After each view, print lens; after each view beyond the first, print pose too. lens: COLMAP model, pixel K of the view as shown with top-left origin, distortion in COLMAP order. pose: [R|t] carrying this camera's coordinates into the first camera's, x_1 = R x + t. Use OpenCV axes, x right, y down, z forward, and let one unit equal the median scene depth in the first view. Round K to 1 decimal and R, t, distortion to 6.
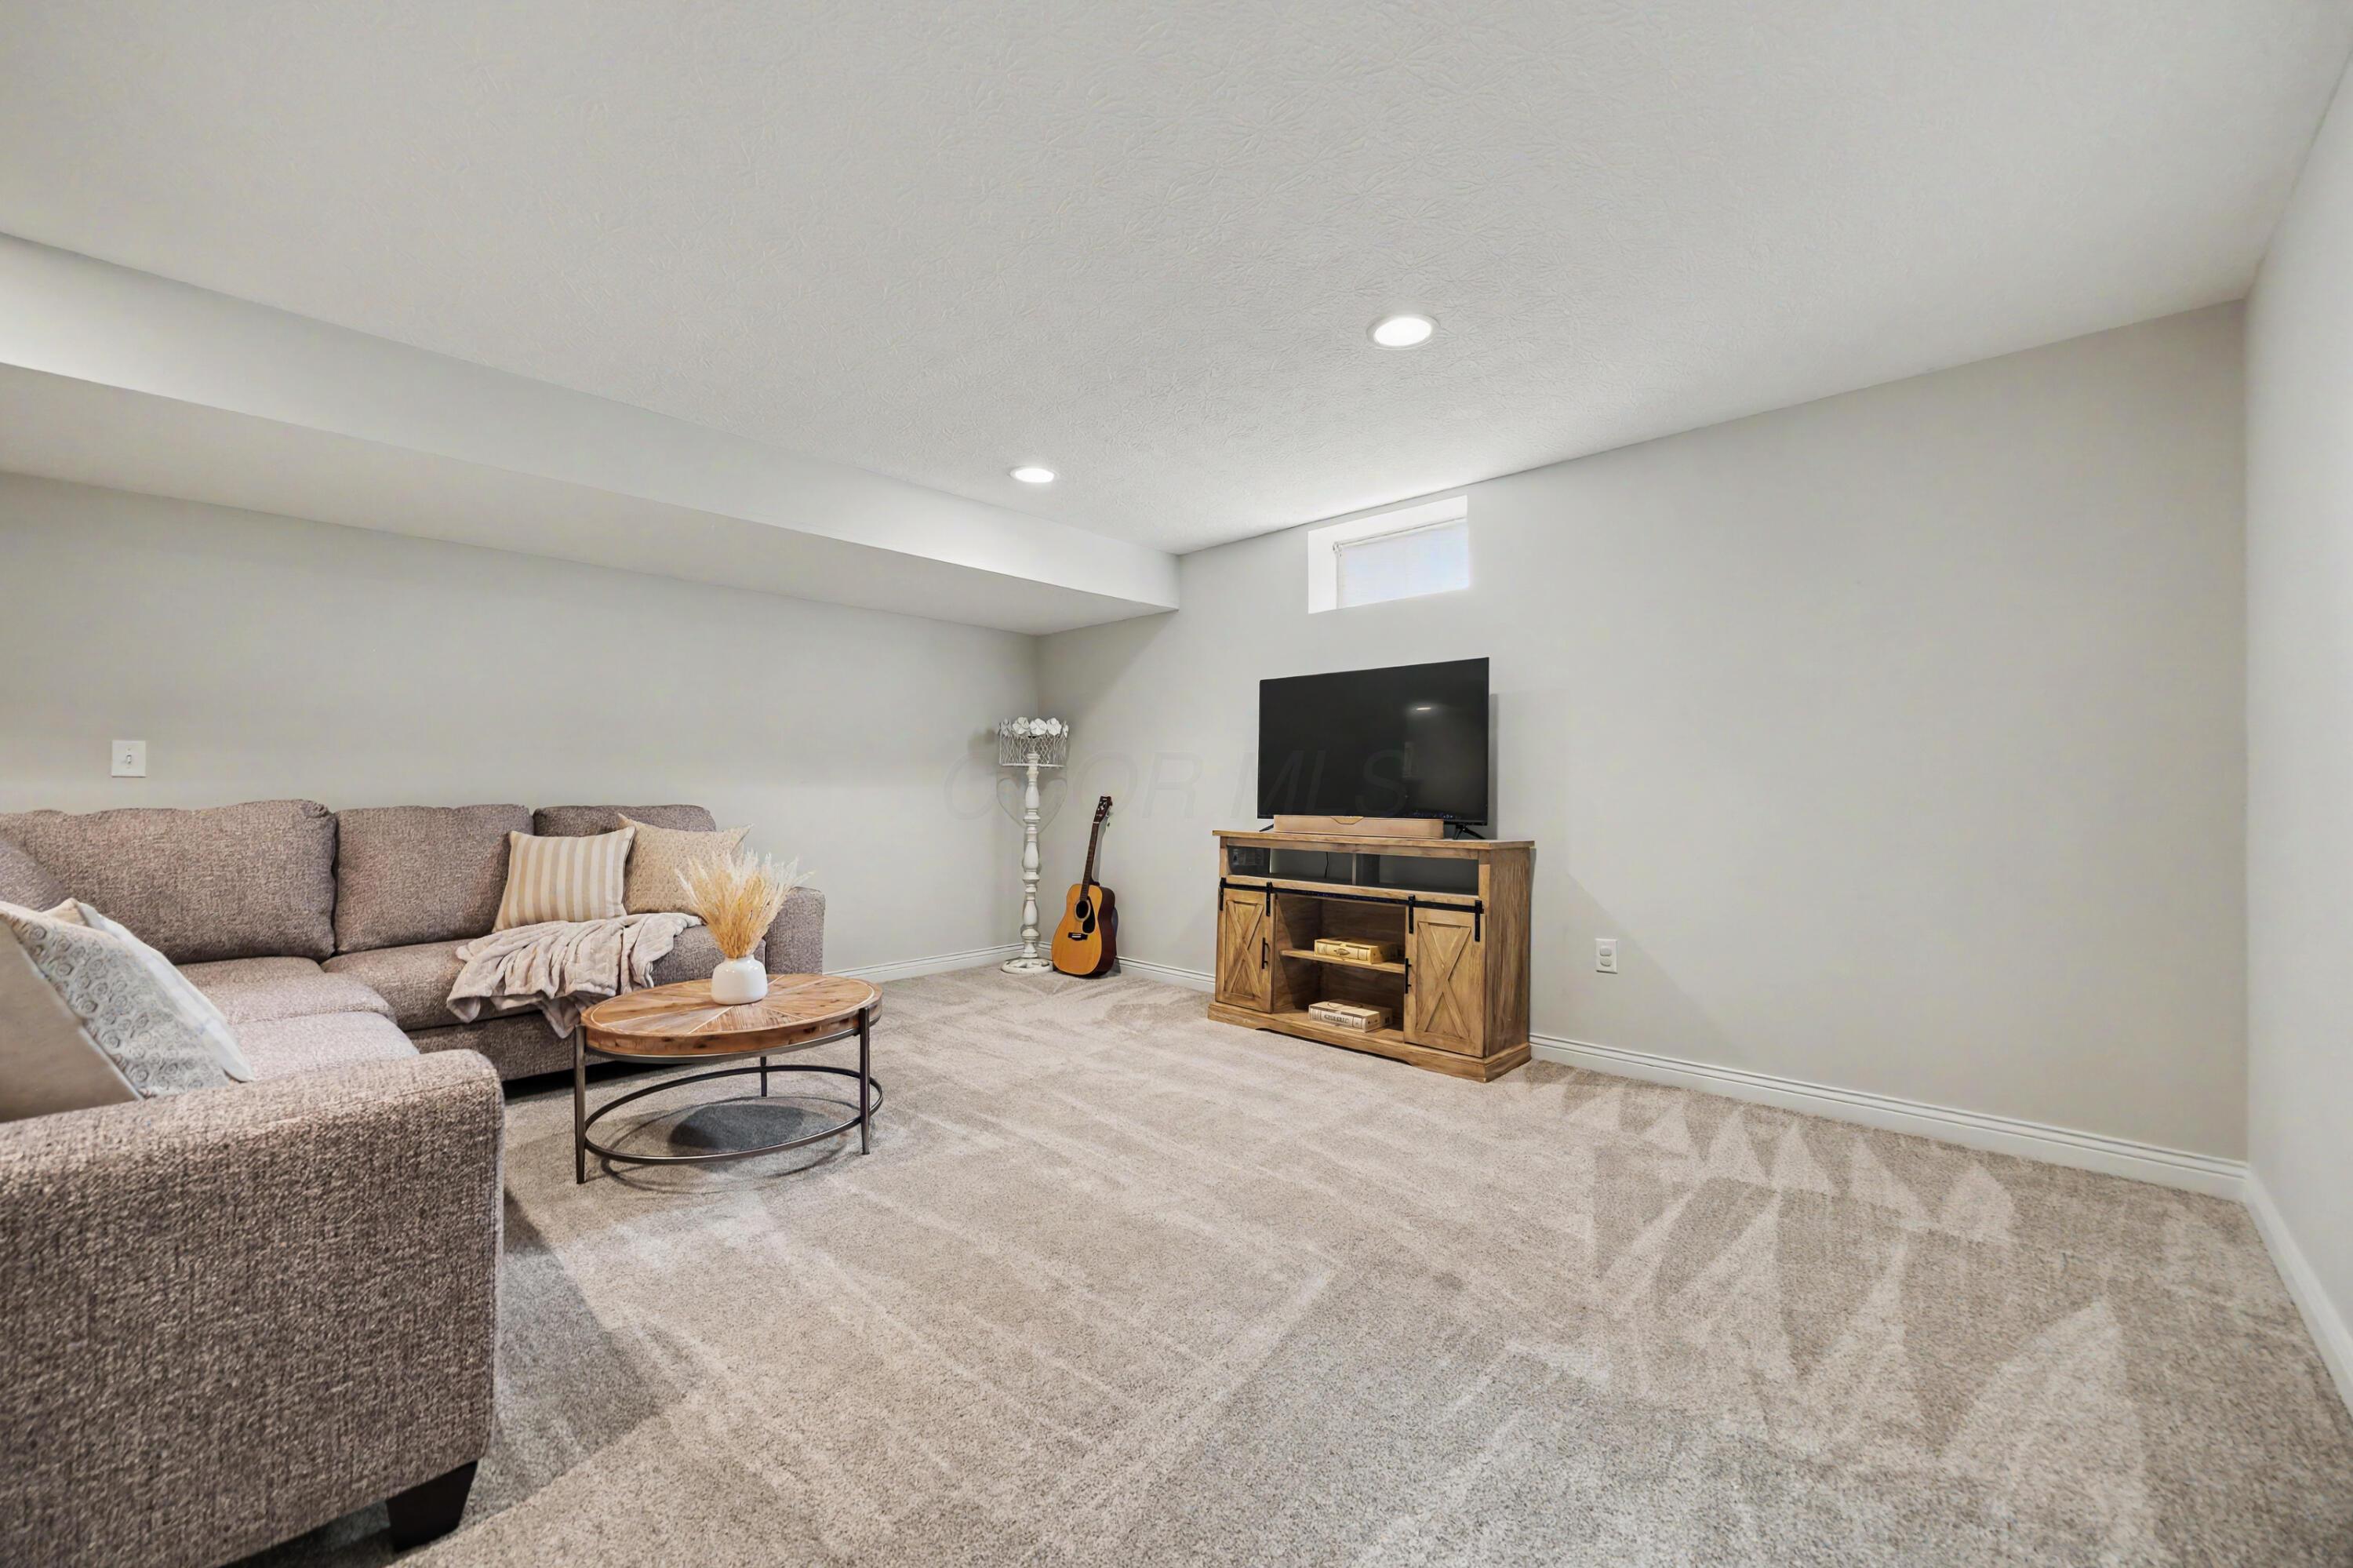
lens RADIAL K [[919.6, 0, 1178.7], [0, 919.6, 792.7], [0, 0, 1]] dist [-0.001063, -0.000366]
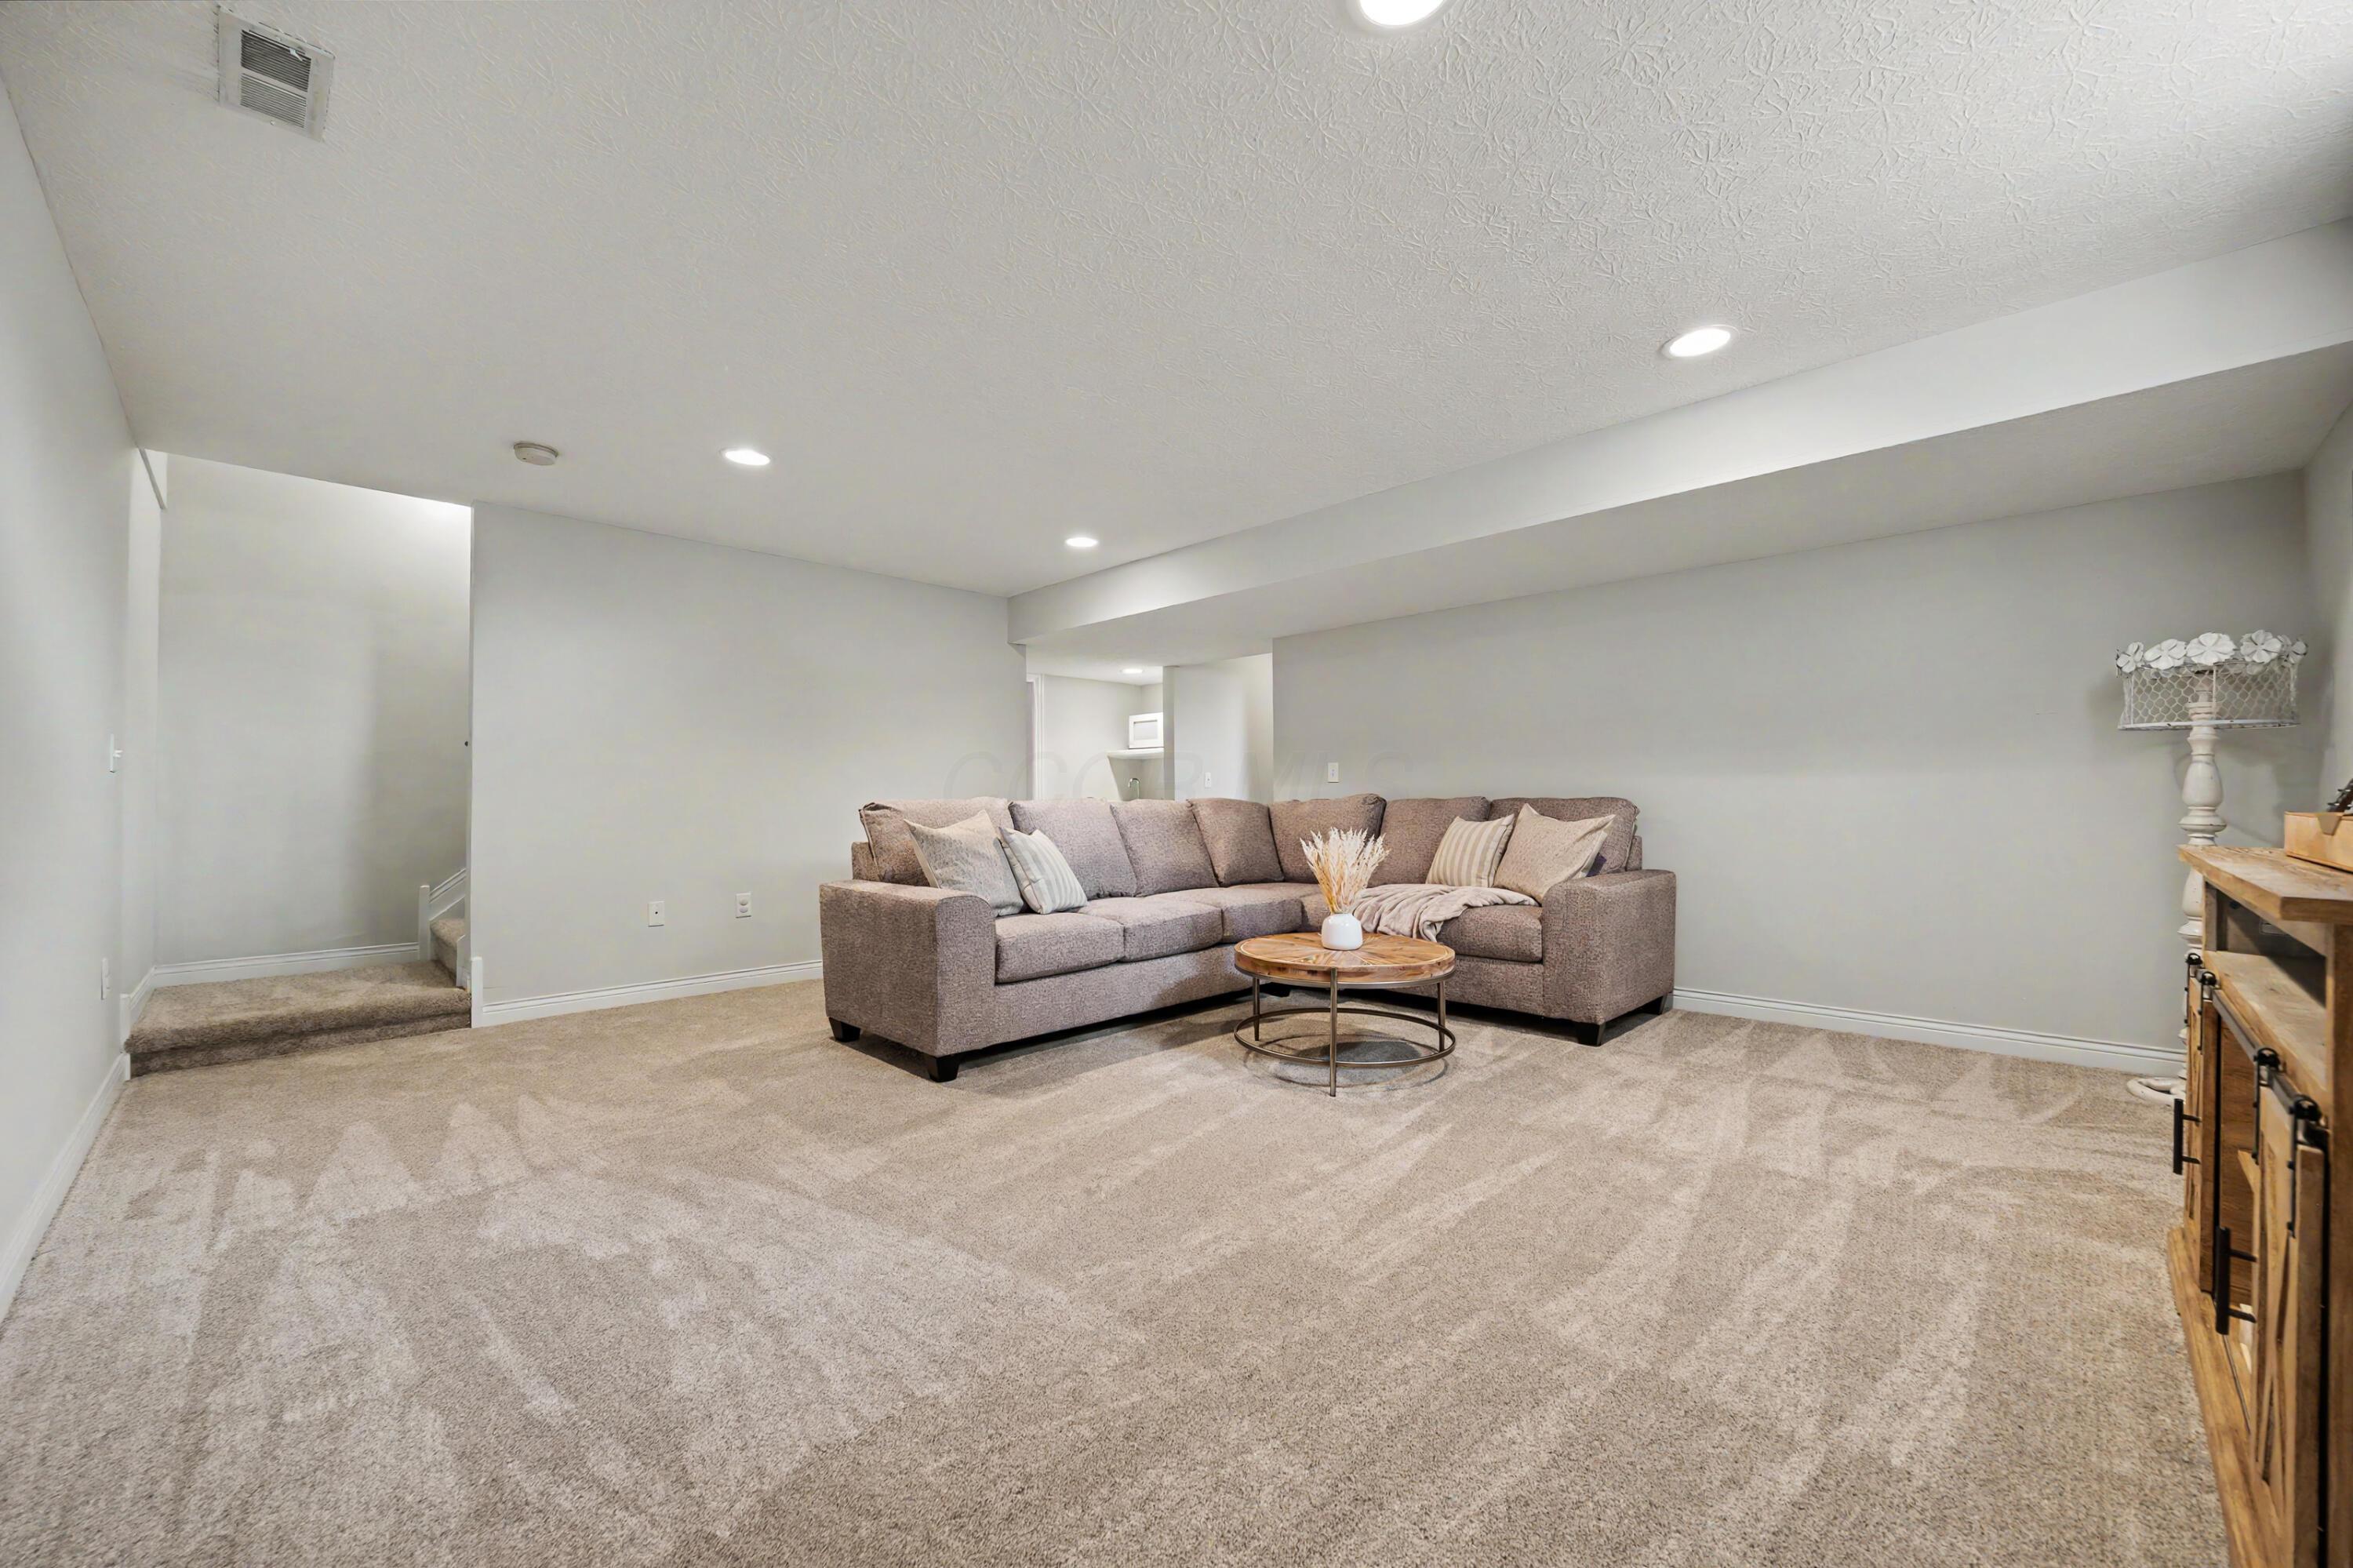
lens RADIAL K [[919.6, 0, 1178.7], [0, 919.6, 792.7], [0, 0, 1]] dist [-0.001063, -0.000366]
pose [[-0.032640, -0.008753, -0.999429, 0.706912], [0.010469, 0.999904, -0.009099, 0.017703], [0.999412, -0.010760, -0.032545, 0.727794]]
